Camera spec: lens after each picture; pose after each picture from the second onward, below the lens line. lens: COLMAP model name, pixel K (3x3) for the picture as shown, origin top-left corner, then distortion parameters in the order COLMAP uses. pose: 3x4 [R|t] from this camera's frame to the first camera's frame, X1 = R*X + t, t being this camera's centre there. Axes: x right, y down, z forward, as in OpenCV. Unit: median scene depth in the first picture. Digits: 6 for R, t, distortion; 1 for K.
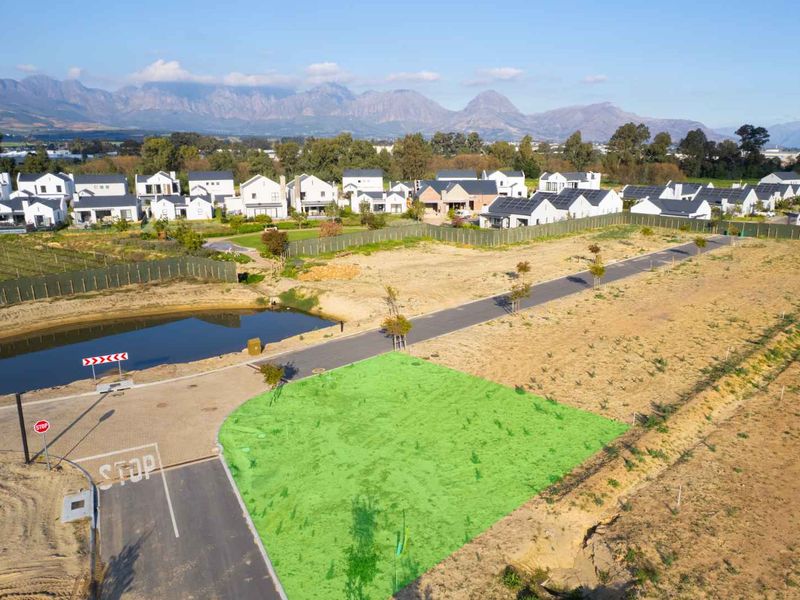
lens RADIAL K [[593.2, 0, 429.9], [0, 593.2, 327.5], [0, 0, 1]] dist [-0.061952, 0.040063]
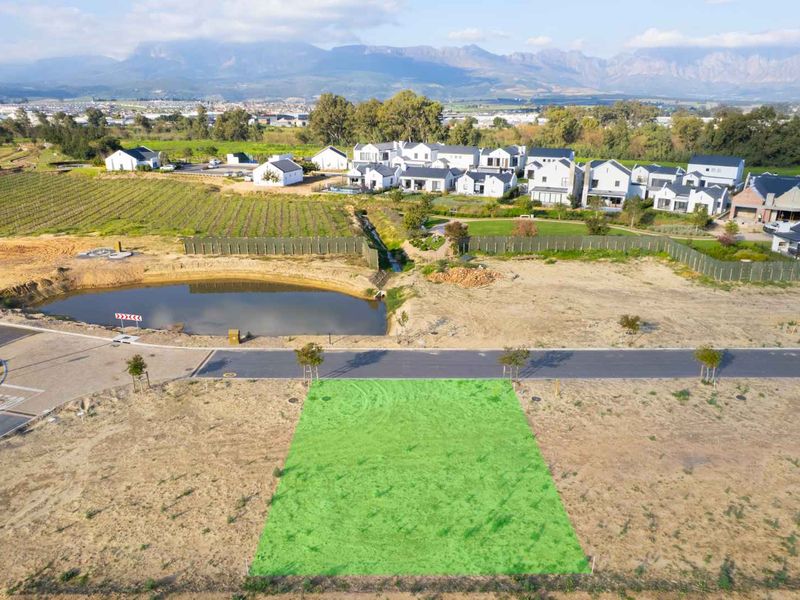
lens RADIAL K [[568.3, 0, 403.8], [0, 568.3, 306.6], [0, 0, 1]] dist [-0.068070, 0.053760]
pose [[0.706620, 0.233870, -0.667827, 0.354405], [-0.209874, 0.970602, 0.117835, -0.120677], [0.675753, 0.056895, 0.734929, 0.227836]]
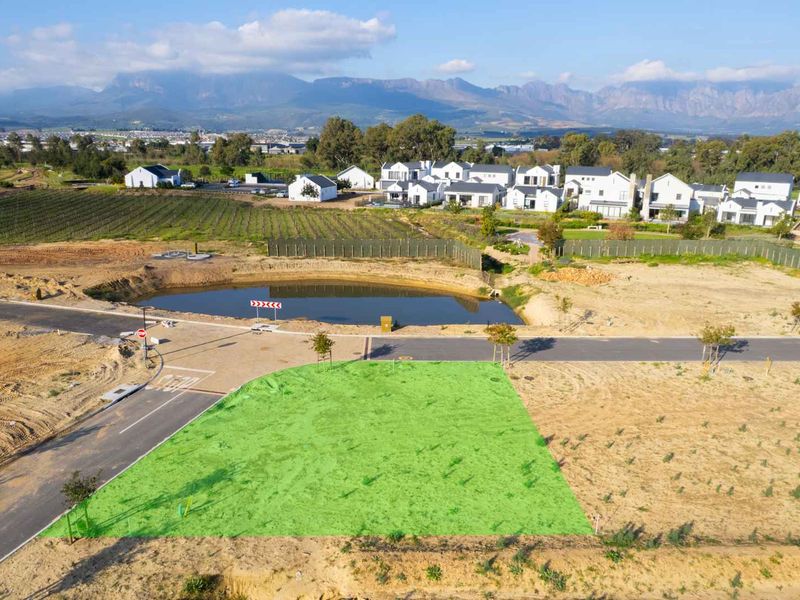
lens RADIAL K [[593.2, 0, 392.0], [0, 593.2, 306.8], [0, 0, 1]] dist [-0.061952, 0.040063]
pose [[0.711452, 0.191990, -0.676000, 0.231799], [-0.211745, 0.975816, 0.054291, -0.031487], [0.670075, 0.104514, 0.734899, 0.120974]]
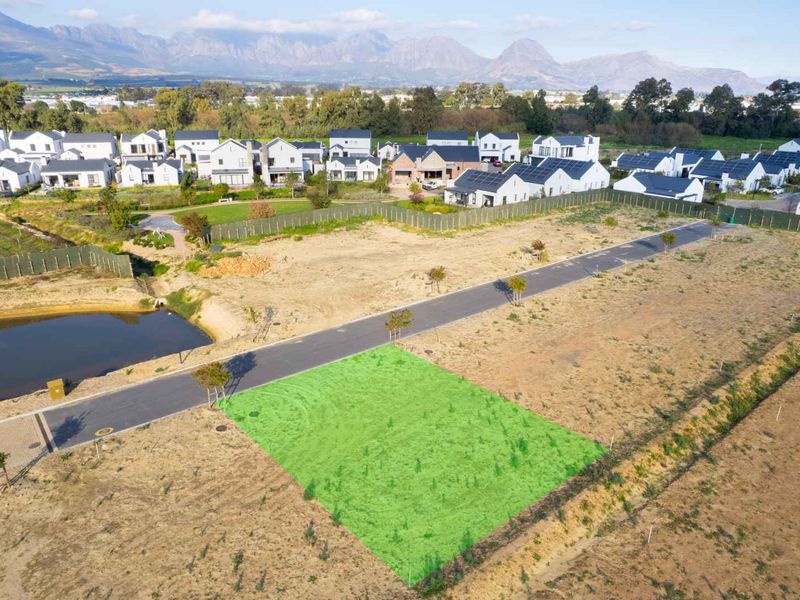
lens RADIAL K [[568.3, 0, 403.2], [0, 568.3, 302.6], [0, 0, 1]] dist [-0.068070, 0.053760]
pose [[0.995229, 0.041384, -0.088355, 0.151477], [-0.036295, 0.997630, 0.058452, -0.087825], [0.090564, -0.054966, 0.994373, 0.130639]]
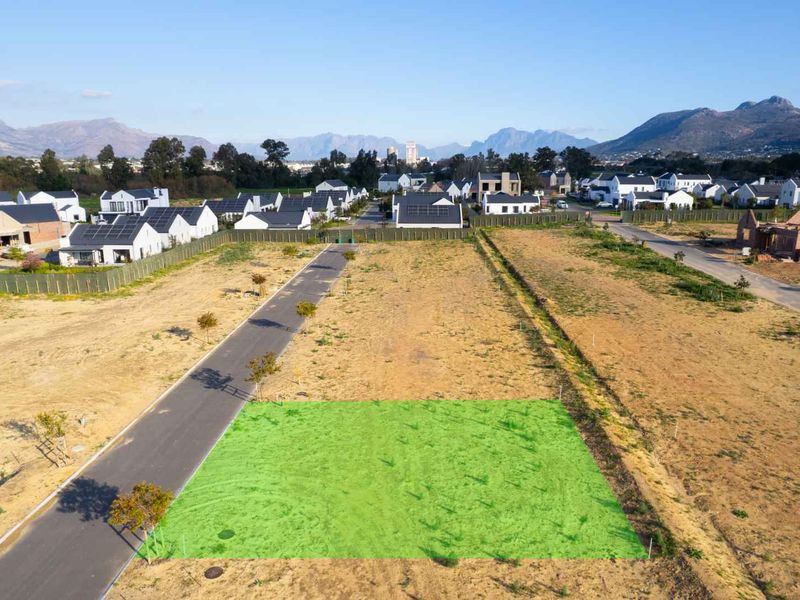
lens RADIAL K [[568.3, 0, 400.6], [0, 568.3, 301.3], [0, 0, 1]] dist [-0.068070, 0.053760]
pose [[0.742446, -0.162961, 0.649783, -0.093837], [0.198017, 0.980004, 0.019523, -0.076524], [-0.639971, 0.114173, 0.759869, 0.260187]]
